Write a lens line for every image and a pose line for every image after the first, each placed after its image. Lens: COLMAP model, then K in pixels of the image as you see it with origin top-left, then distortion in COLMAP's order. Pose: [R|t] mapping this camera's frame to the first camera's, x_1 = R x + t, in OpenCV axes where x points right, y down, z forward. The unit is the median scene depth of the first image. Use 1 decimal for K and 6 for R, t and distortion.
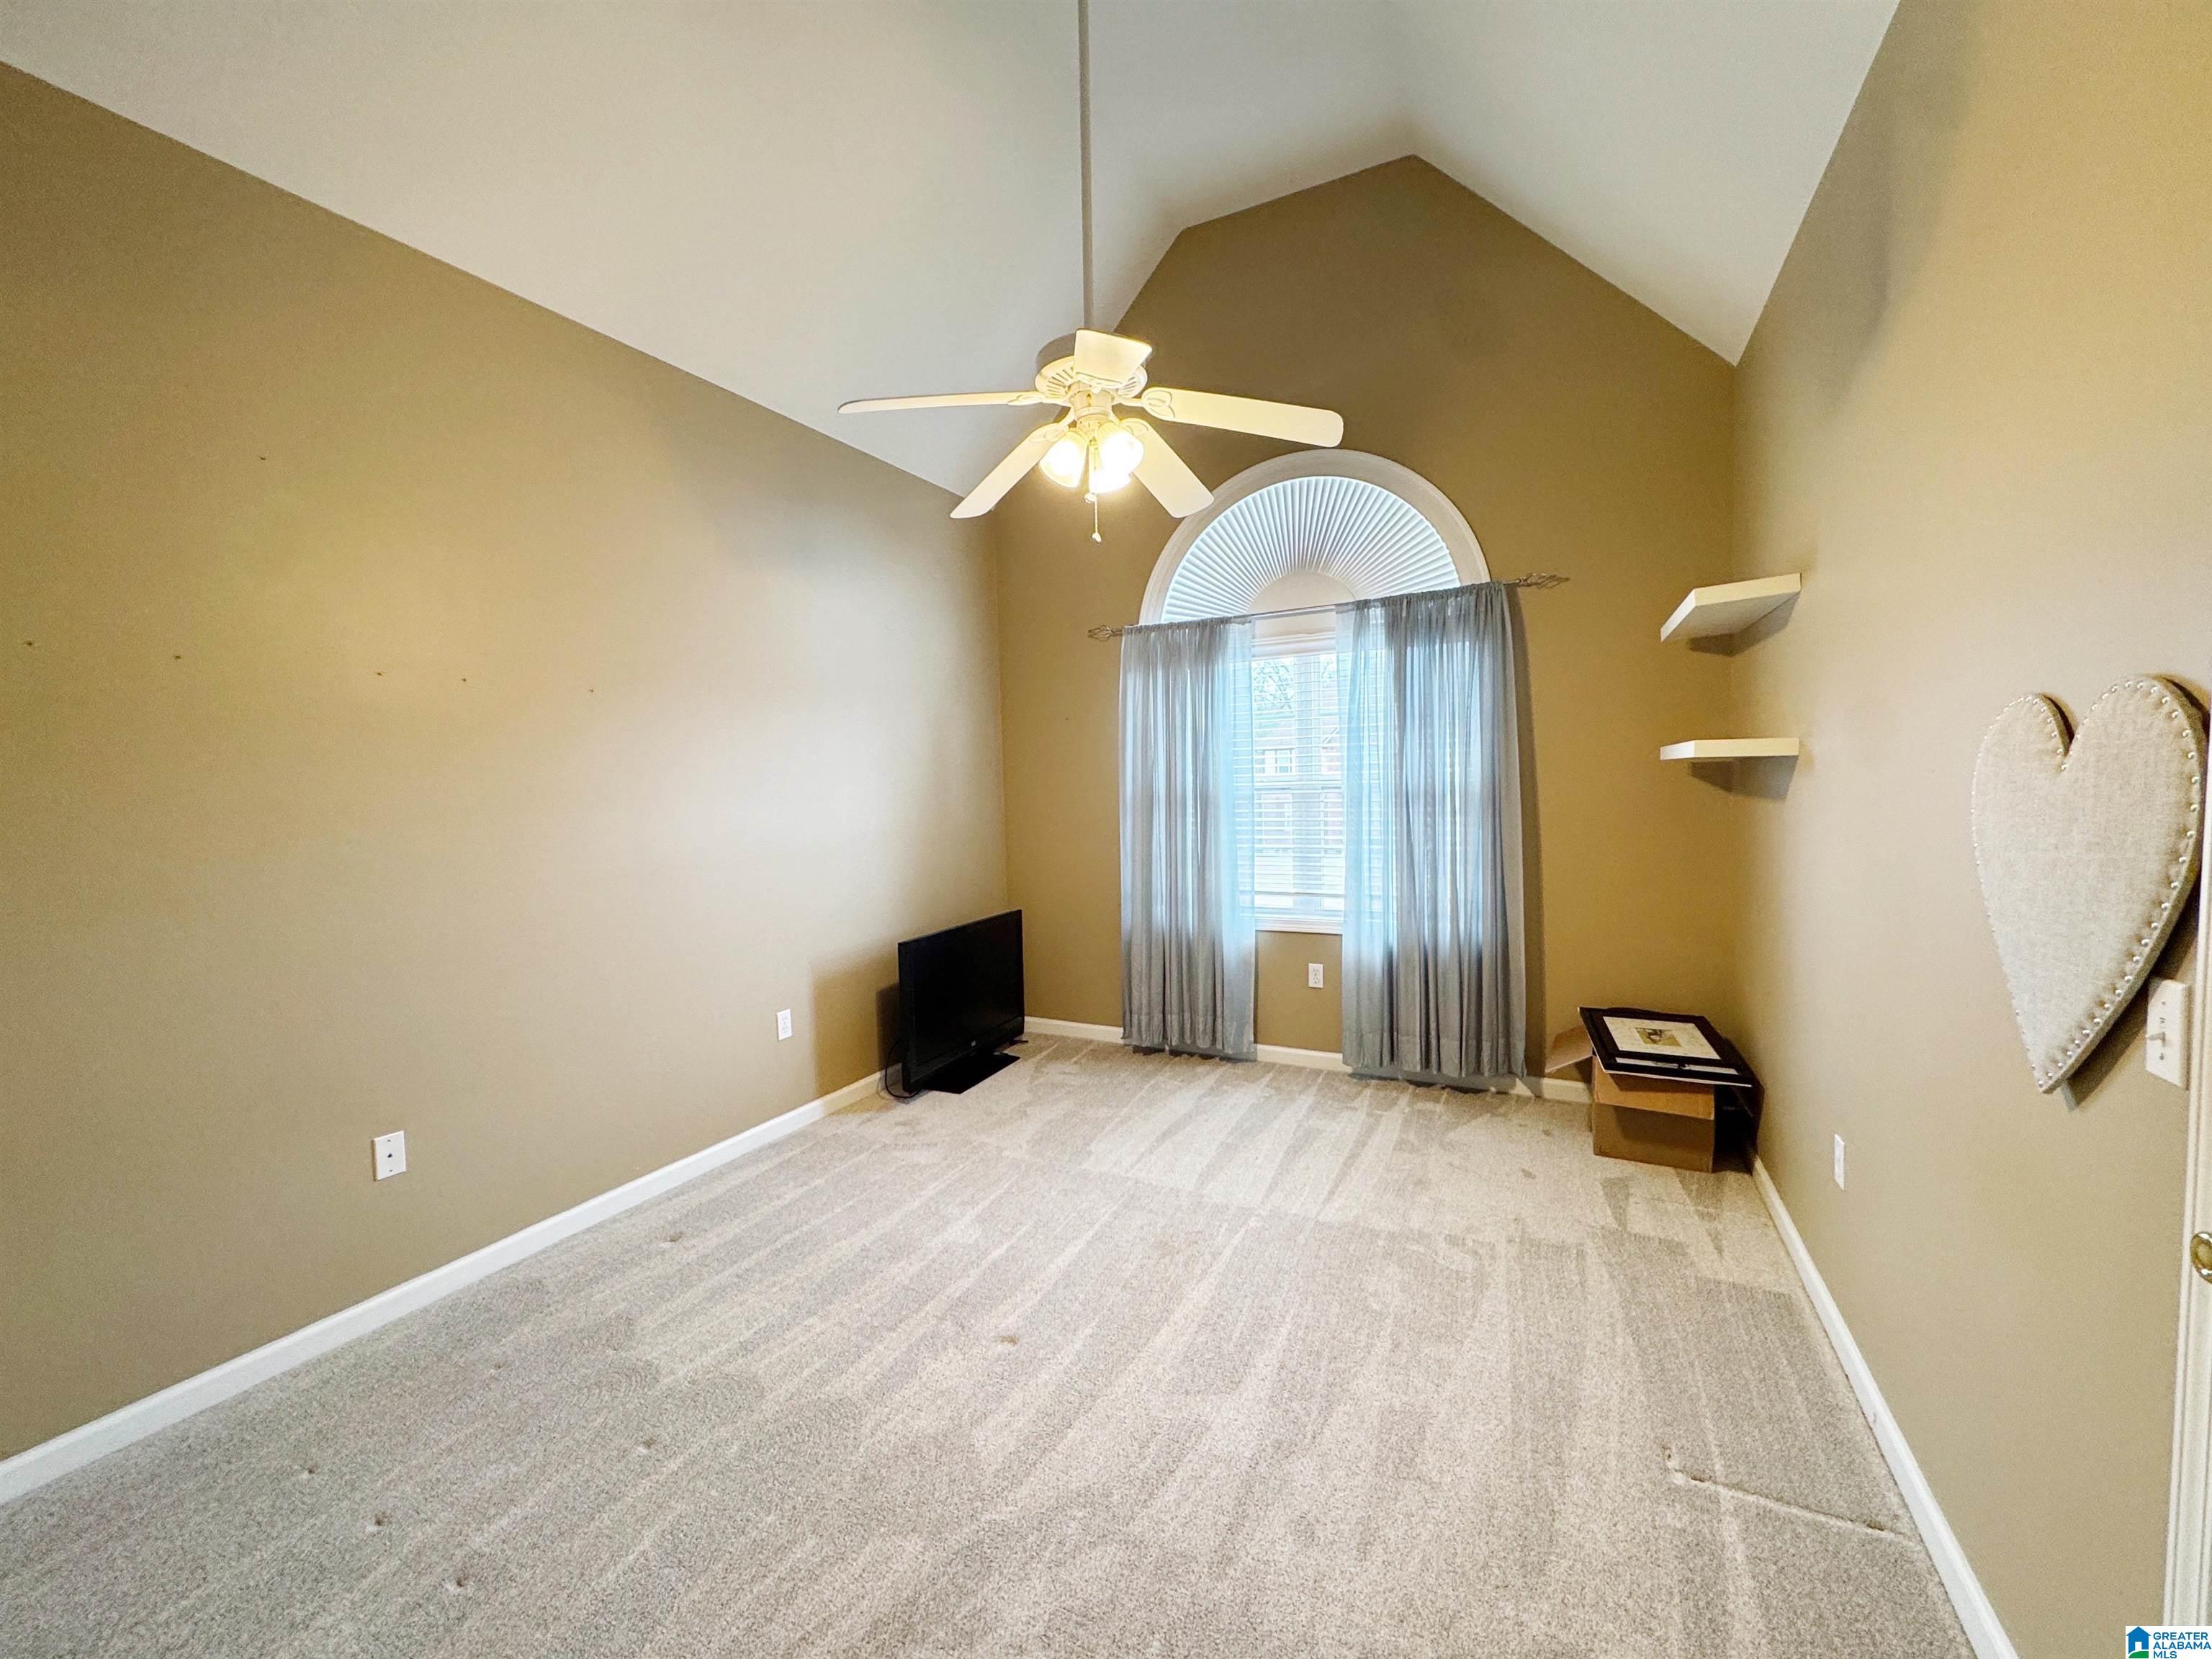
lens RADIAL K [[903.1, 0, 1103.0], [0, 903.1, 829.0], [0, 0, 1]] dist [-0.002386, -0.000128]
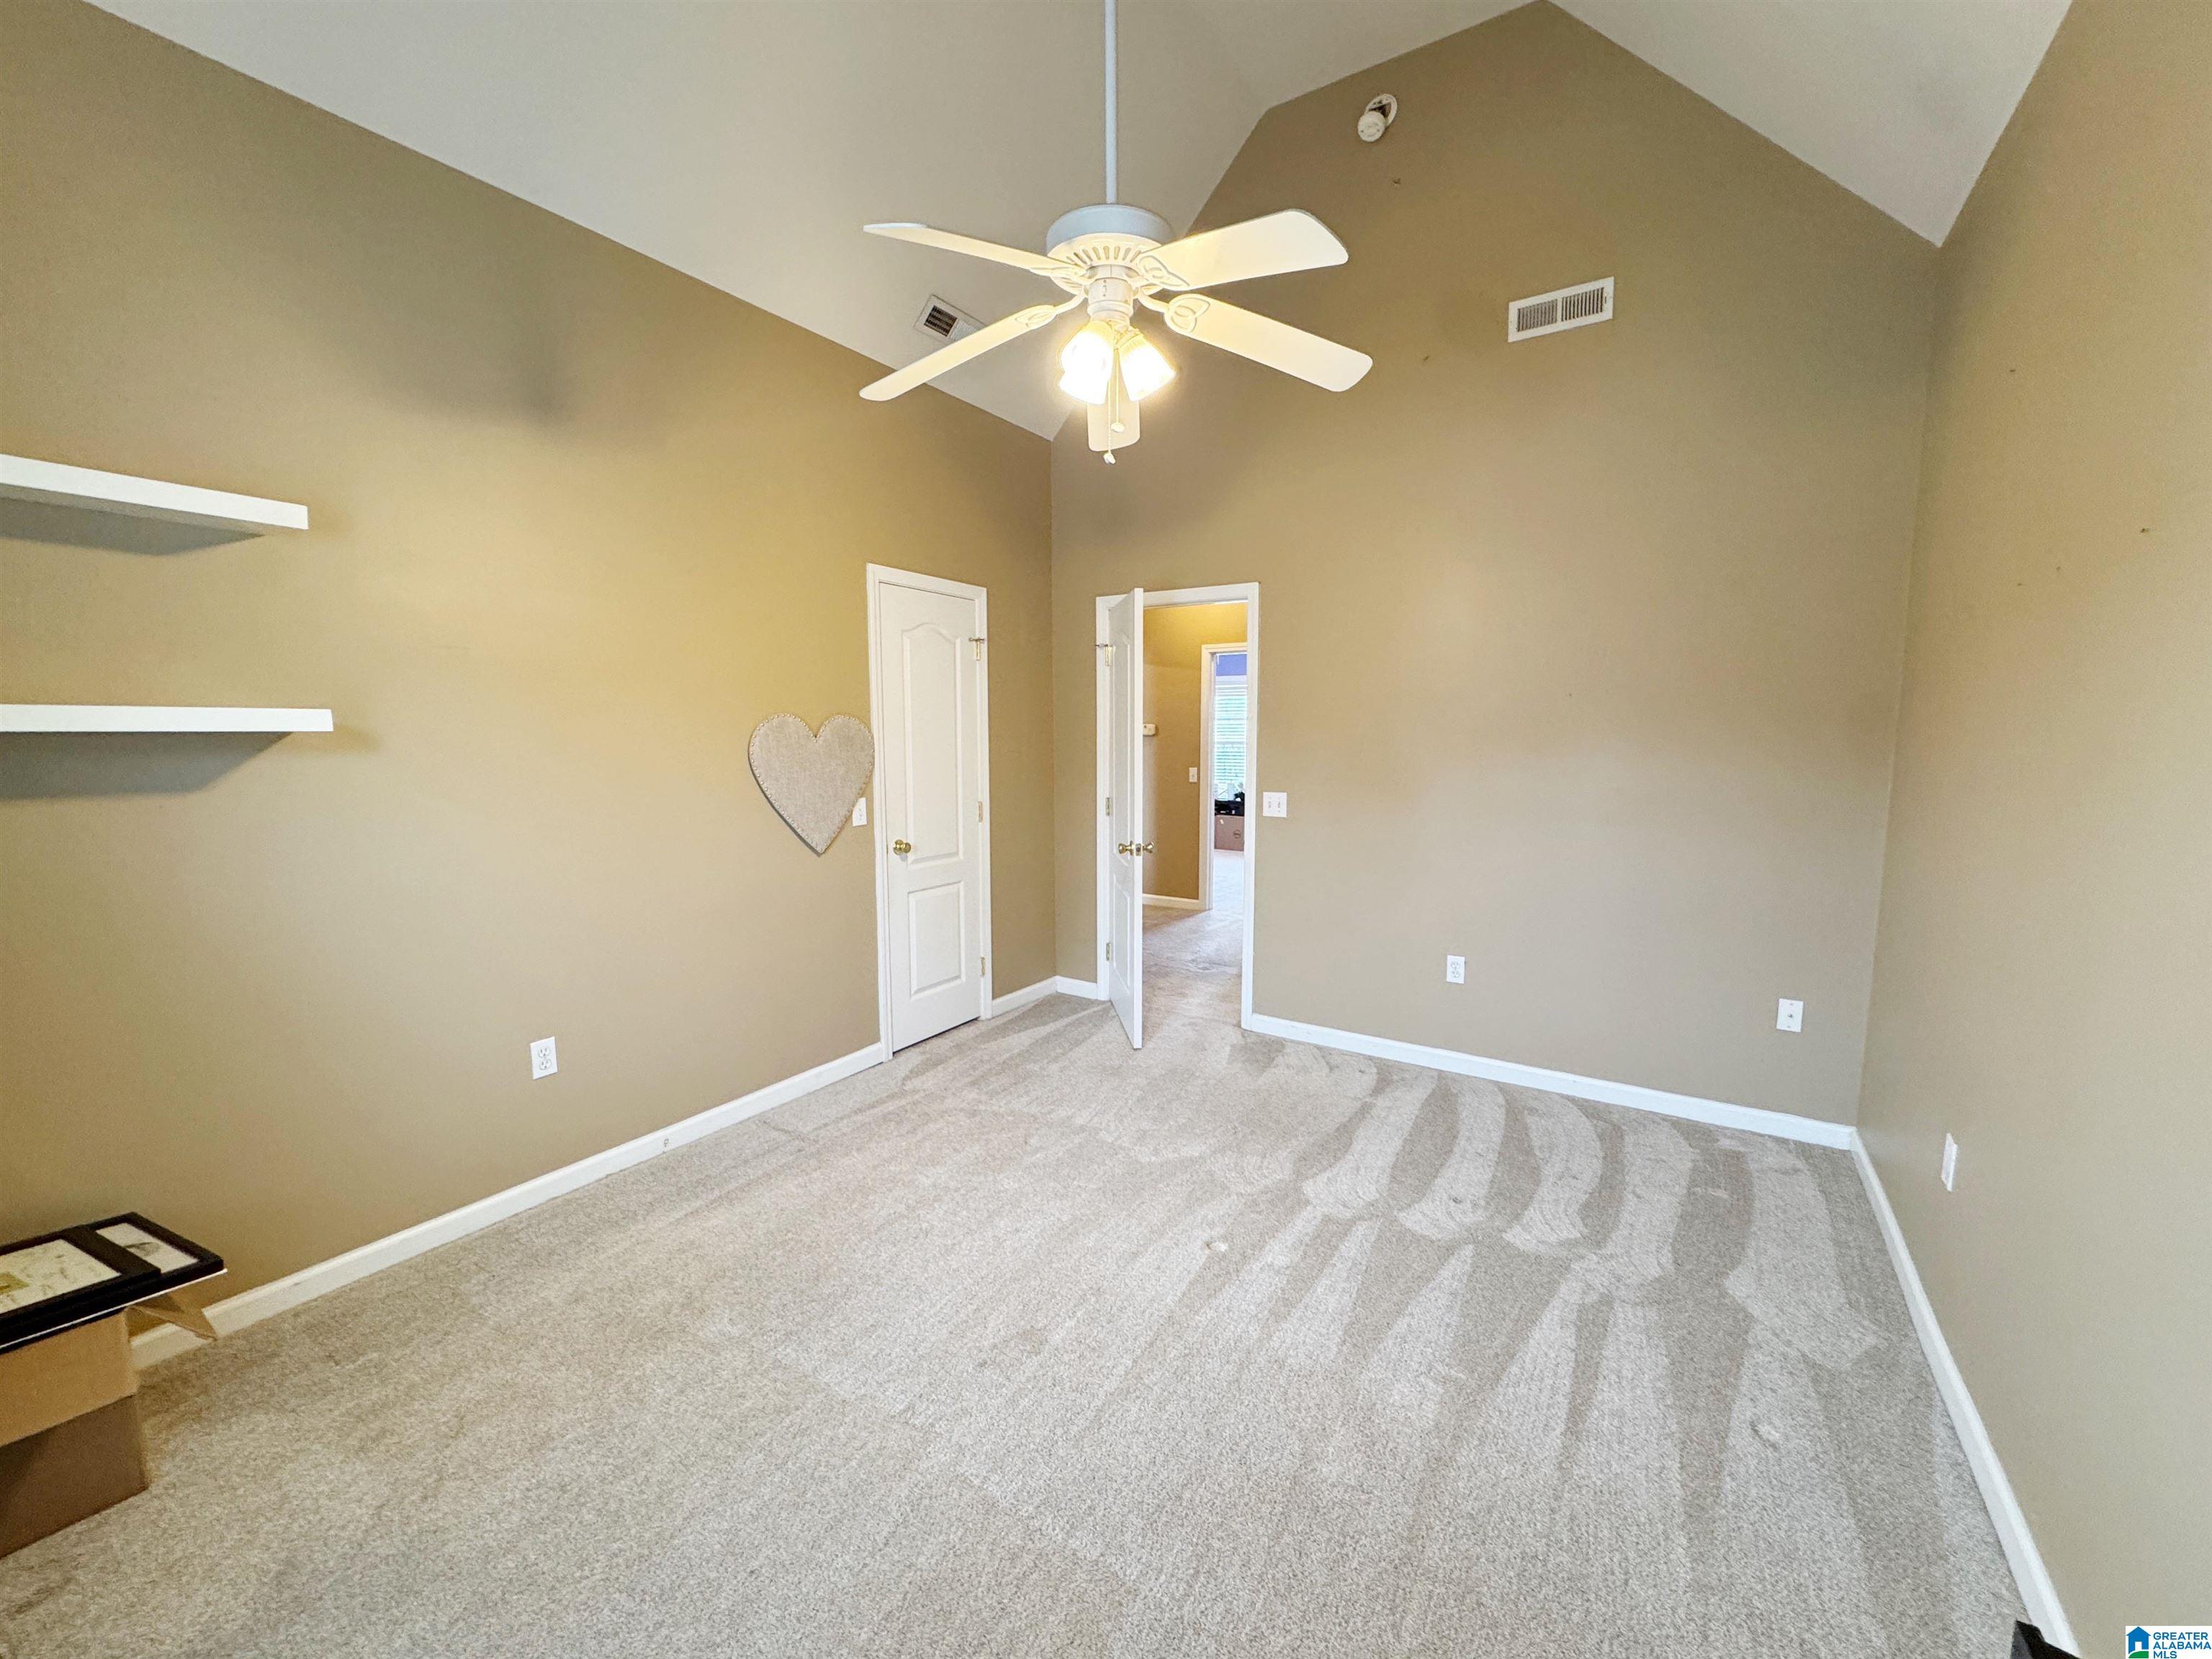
lens RADIAL K [[903.1, 0, 1103.0], [0, 903.1, 829.0], [0, 0, 1]] dist [-0.002386, -0.000128]
pose [[-0.994622, 0.008089, 0.103259, -0.050027], [0.024899, 0.986383, 0.162567, -0.074405], [-0.100538, 0.164263, -0.981280, 1.165543]]
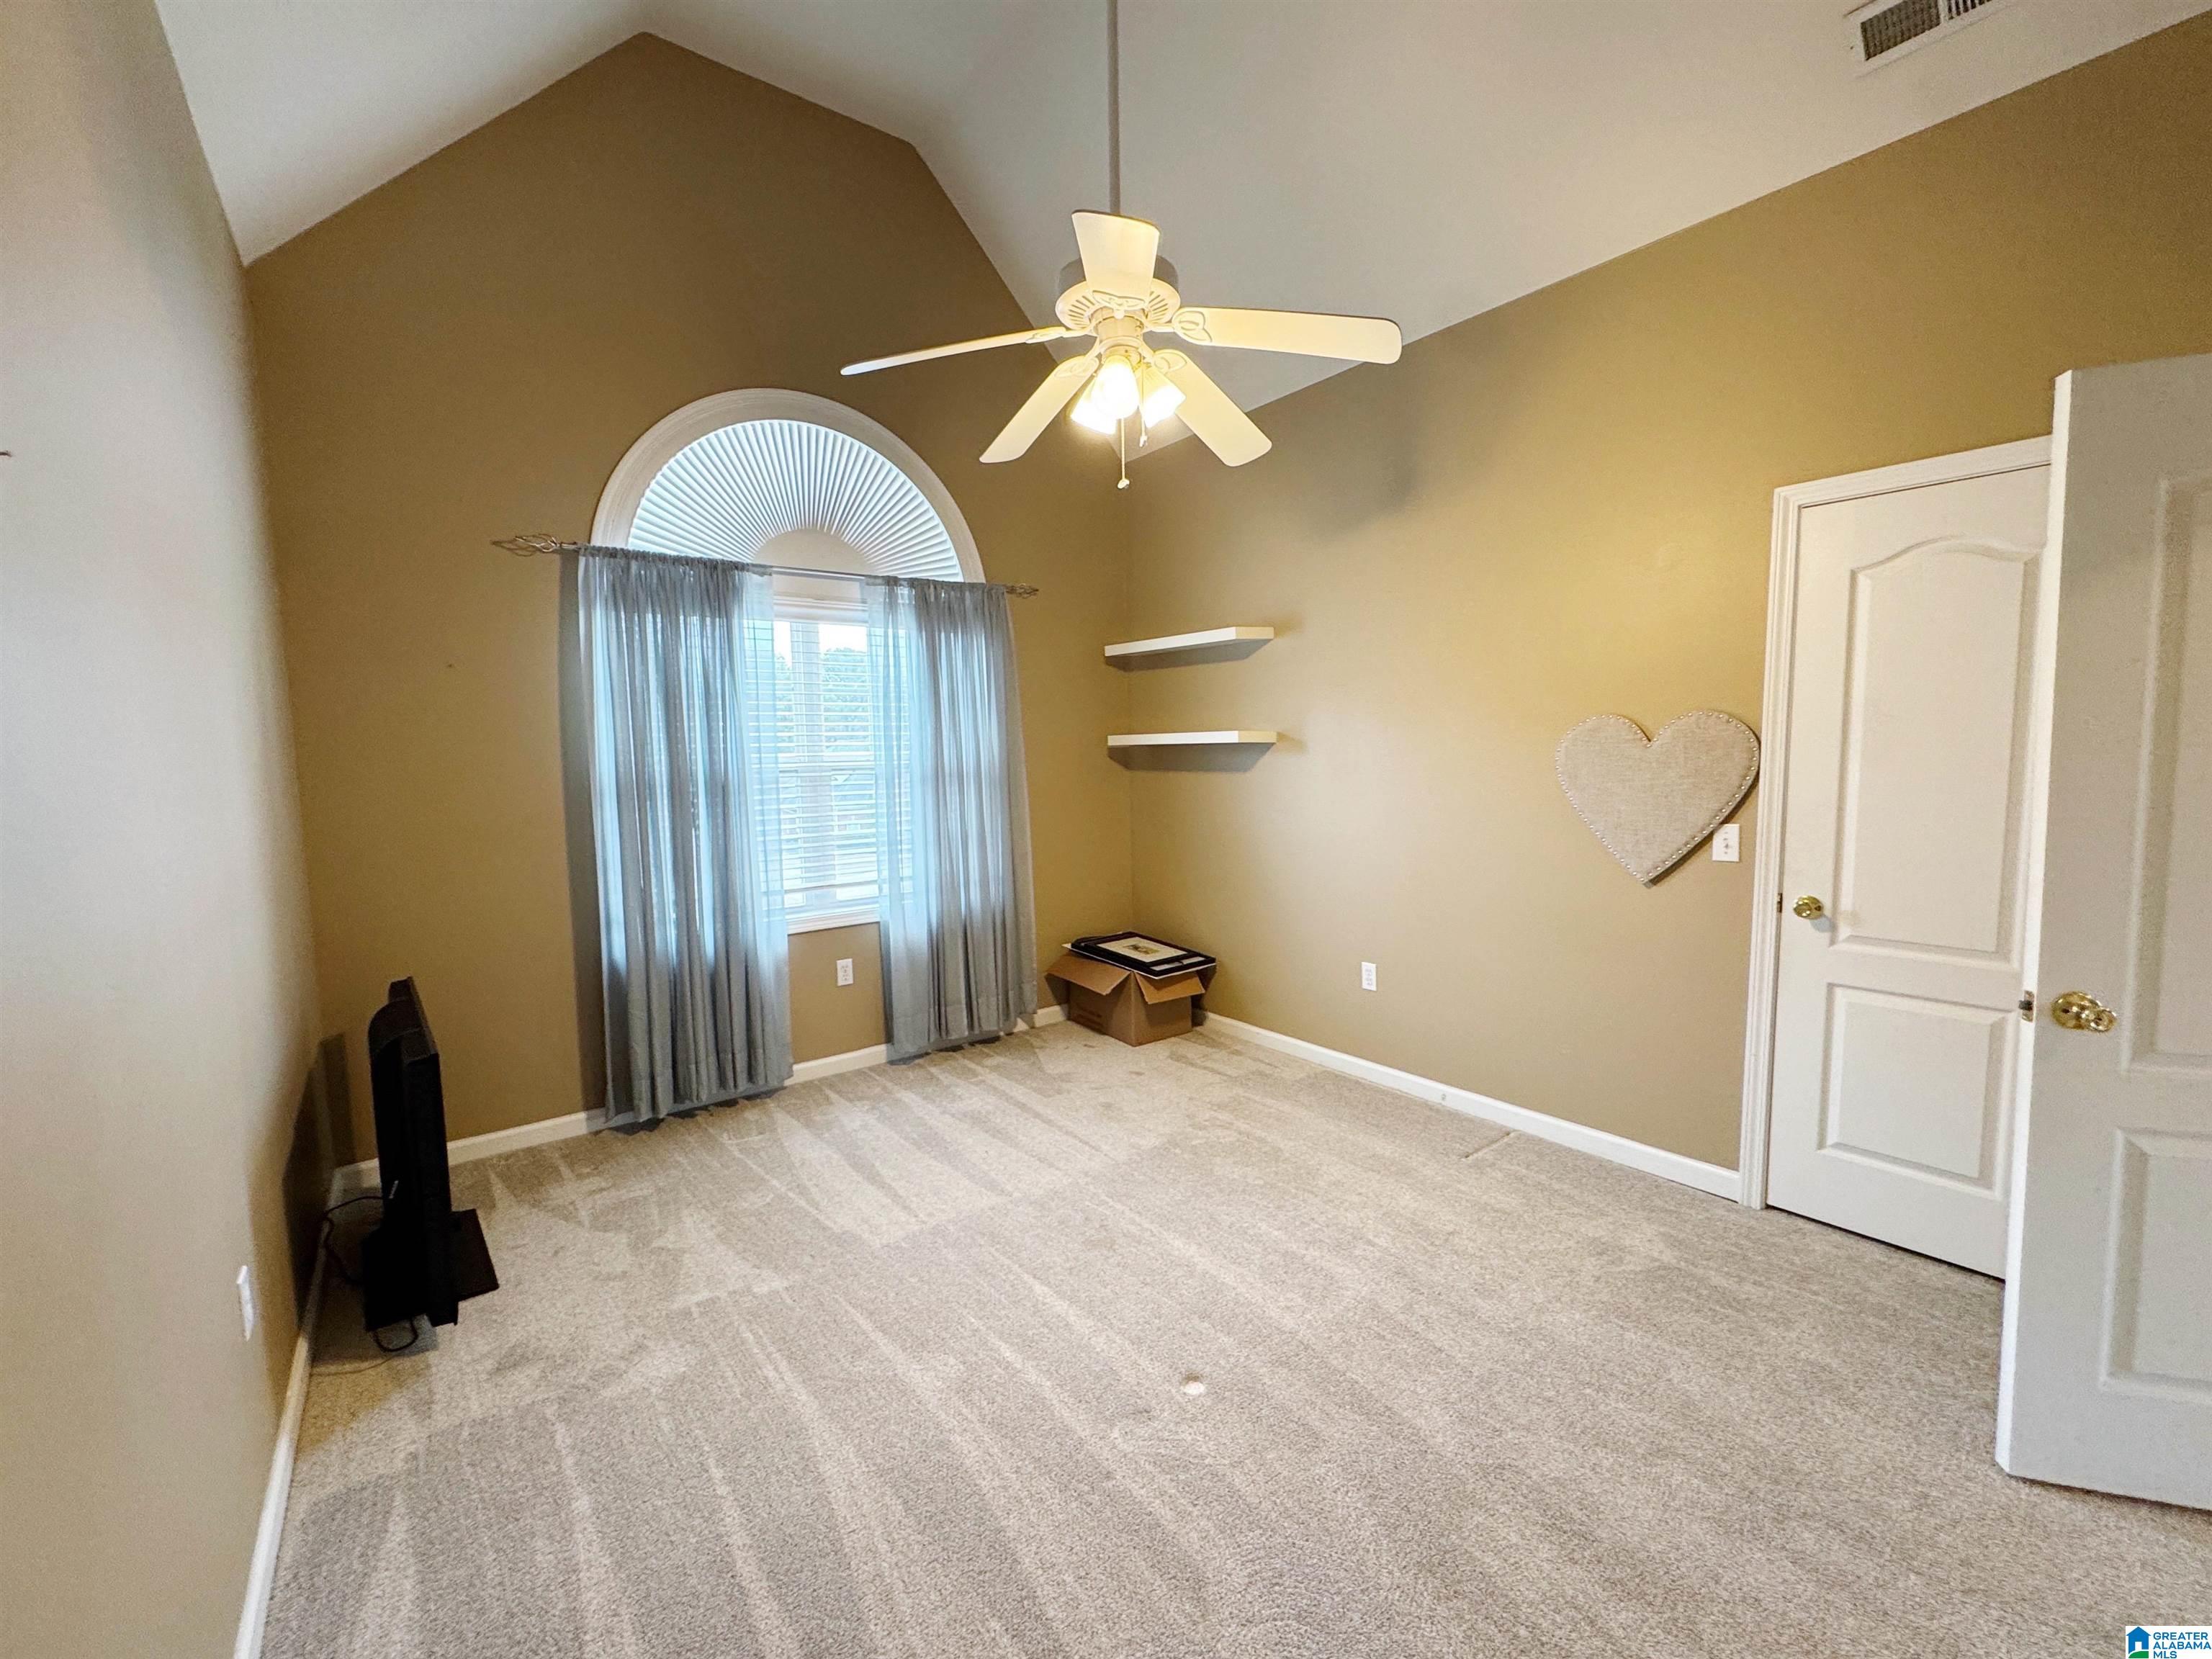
lens RADIAL K [[903.1, 0, 1103.0], [0, 903.1, 829.0], [0, 0, 1]] dist [-0.002386, -0.000128]
pose [[0.424868, -0.065427, 0.902888, -0.523505], [0.057131, 0.997334, 0.045387, -0.012480], [-0.903451, 0.032300, 0.427474, 0.391192]]
